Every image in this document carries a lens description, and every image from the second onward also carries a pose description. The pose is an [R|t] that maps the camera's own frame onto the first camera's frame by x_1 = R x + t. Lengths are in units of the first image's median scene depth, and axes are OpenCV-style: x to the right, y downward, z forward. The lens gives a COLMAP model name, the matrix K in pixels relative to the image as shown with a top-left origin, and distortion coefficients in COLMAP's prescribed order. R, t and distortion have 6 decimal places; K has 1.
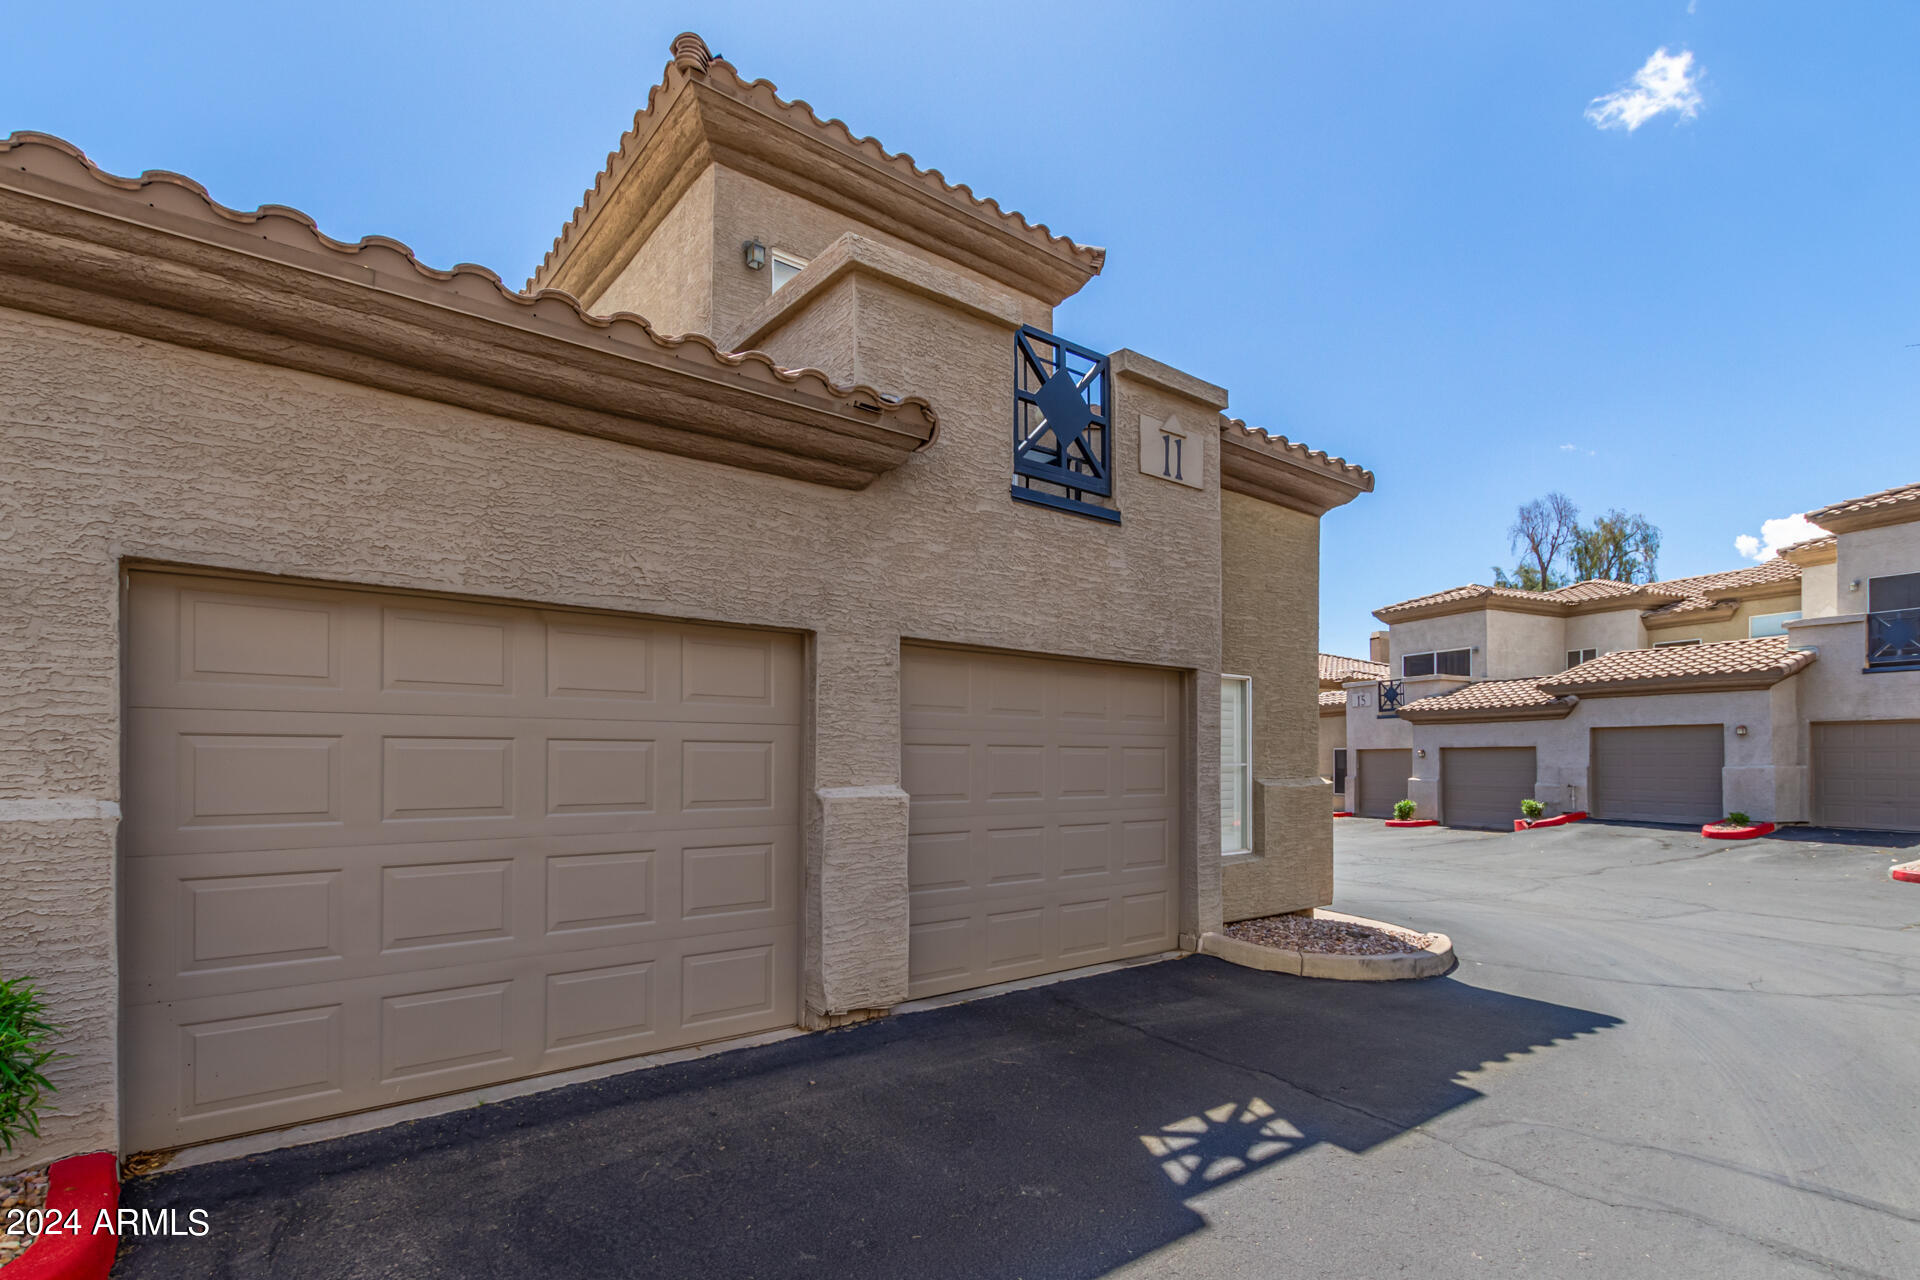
lens RADIAL K [[931.9, 0, 963.0], [0, 931.9, 757.1], [0, 0, 1]] dist [0.006321, -0.000875]
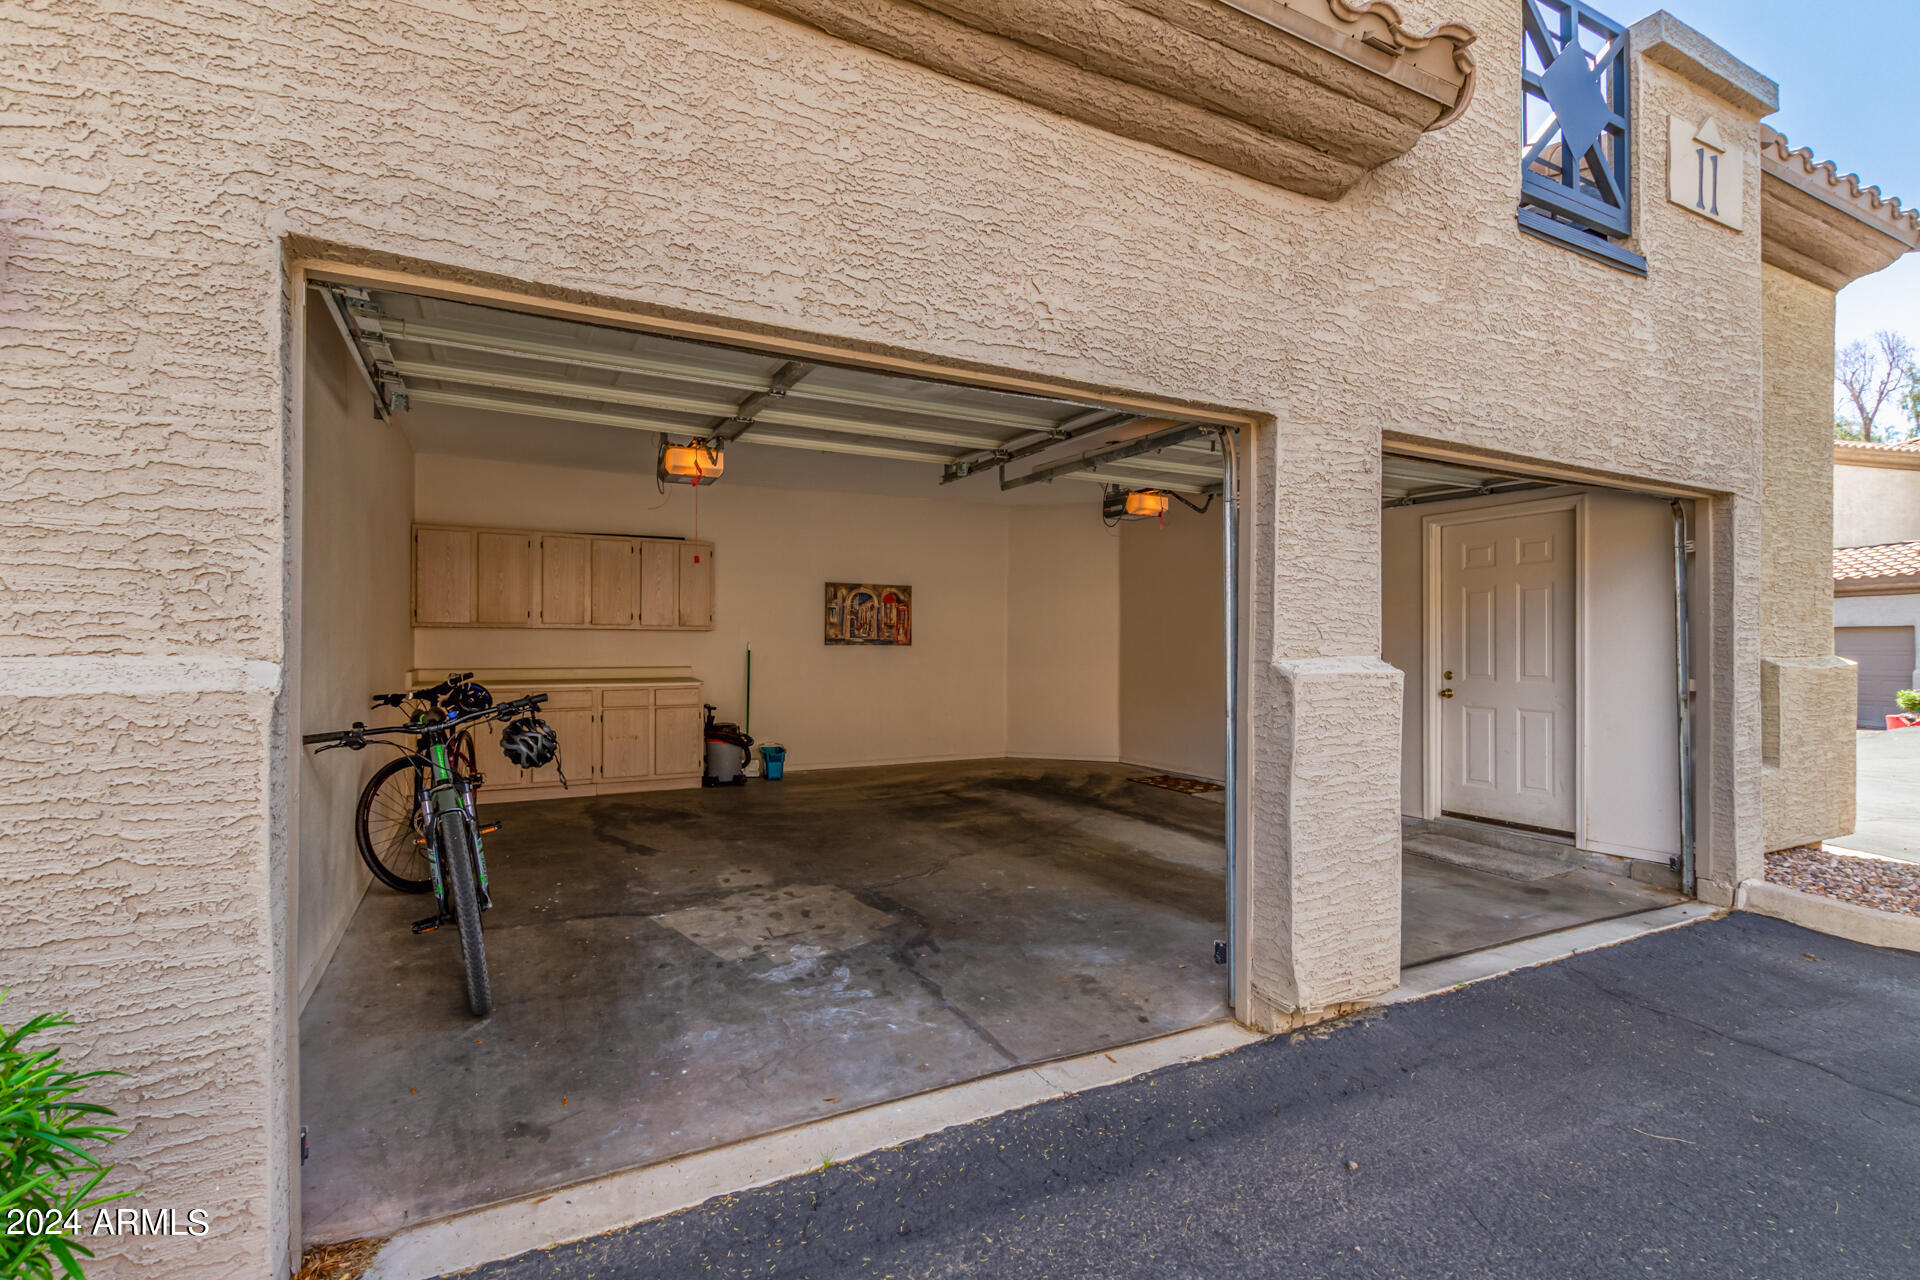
lens RADIAL K [[879.7, 0, 958.6], [0, 879.7, 644.6], [0, 0, 1]] dist [0.004154, -0.000005]
pose [[0.979777, 0.003272, -0.200065, -0.303581], [-0.002617, 0.999990, 0.003540, 0.026401], [0.200075, -0.002945, 0.979776, 0.434164]]
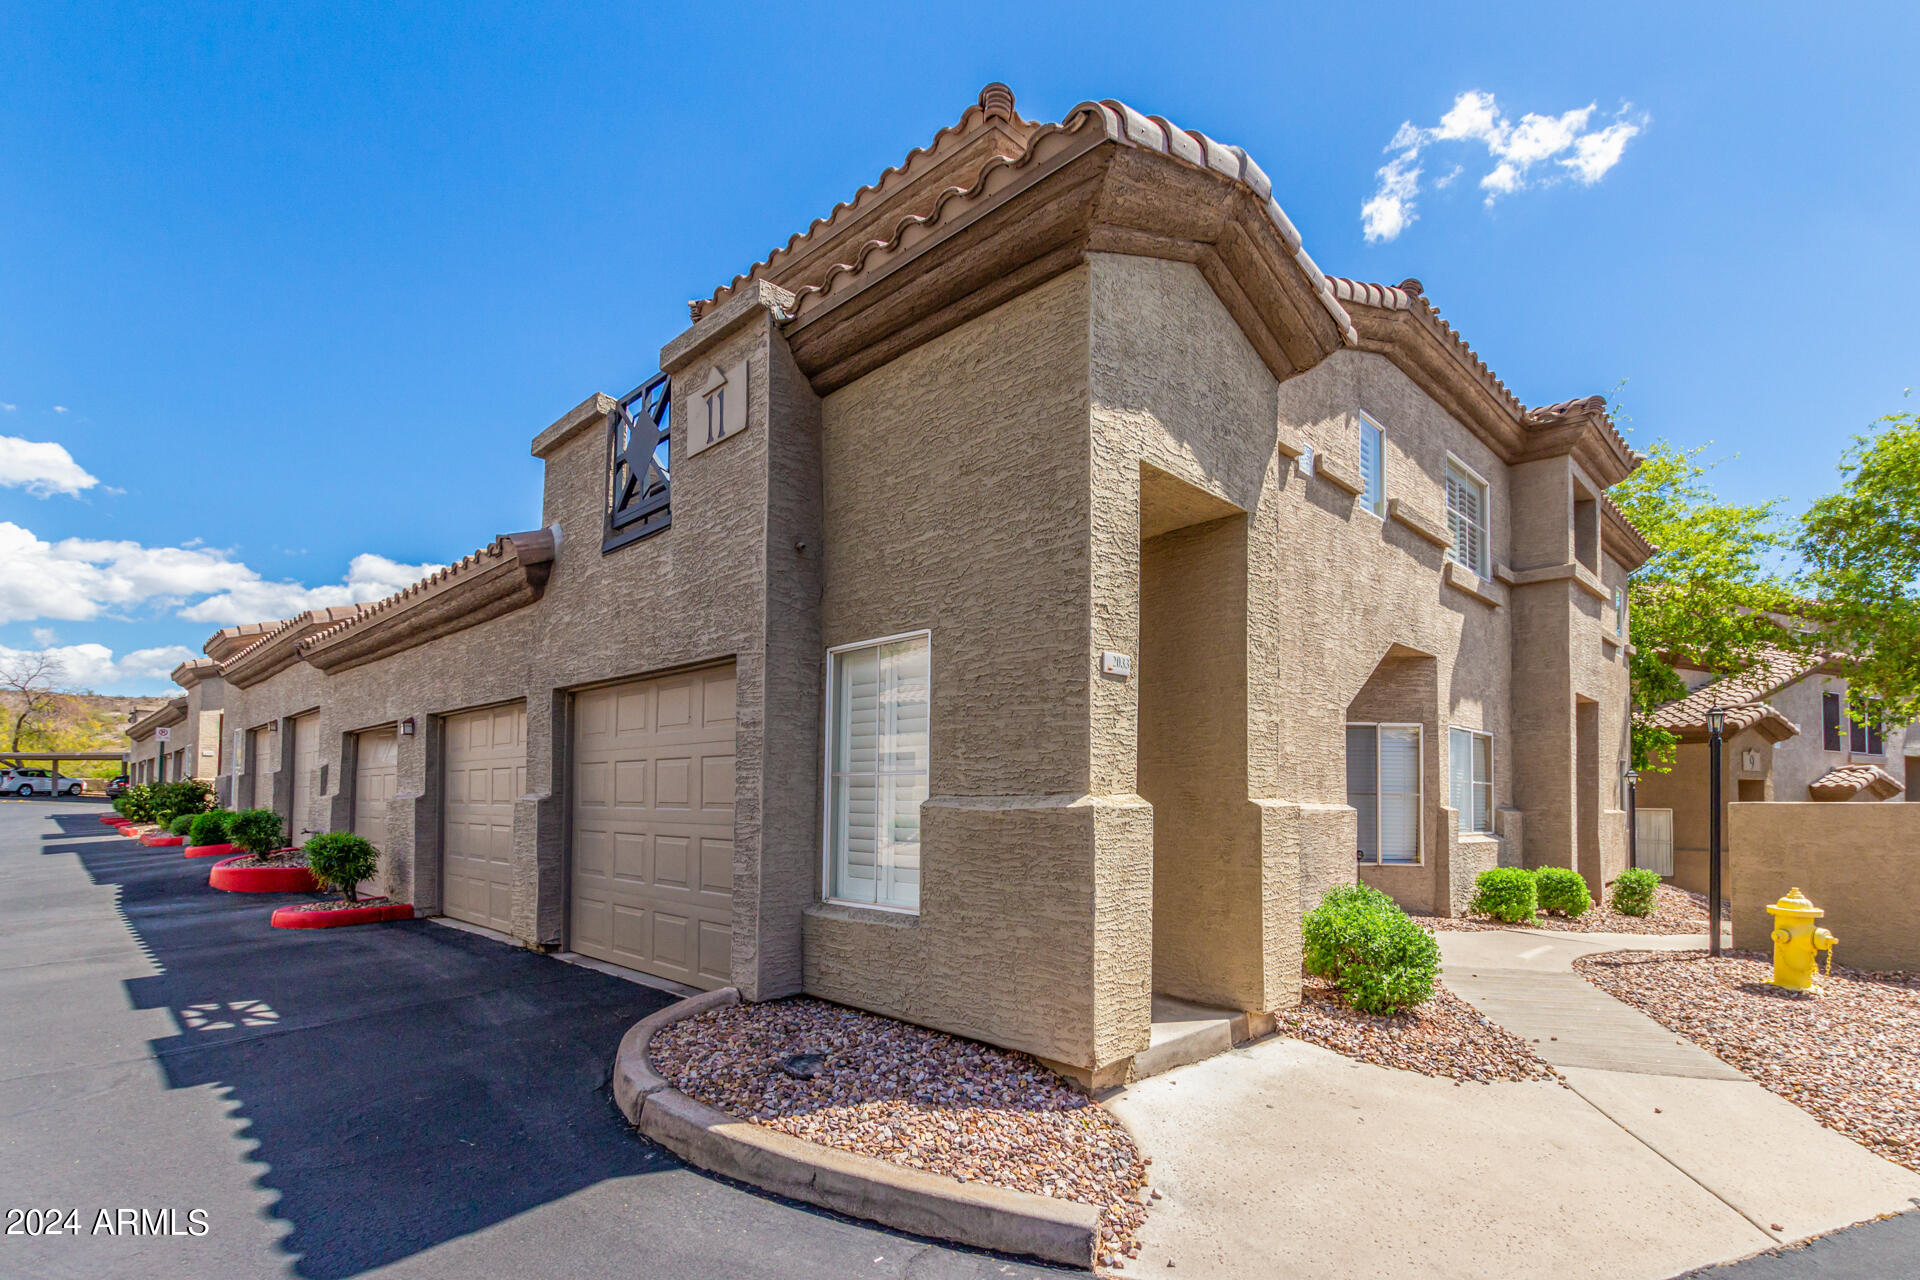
lens RADIAL K [[931.9, 0, 963.0], [0, 931.9, 757.1], [0, 0, 1]] dist [0.006321, -0.000875]
pose [[0.106134, -0.038516, -0.993606, 1.834420], [0.005333, 0.999257, -0.038165, 0.044036], [0.994338, -0.001248, 0.106260, 1.908917]]
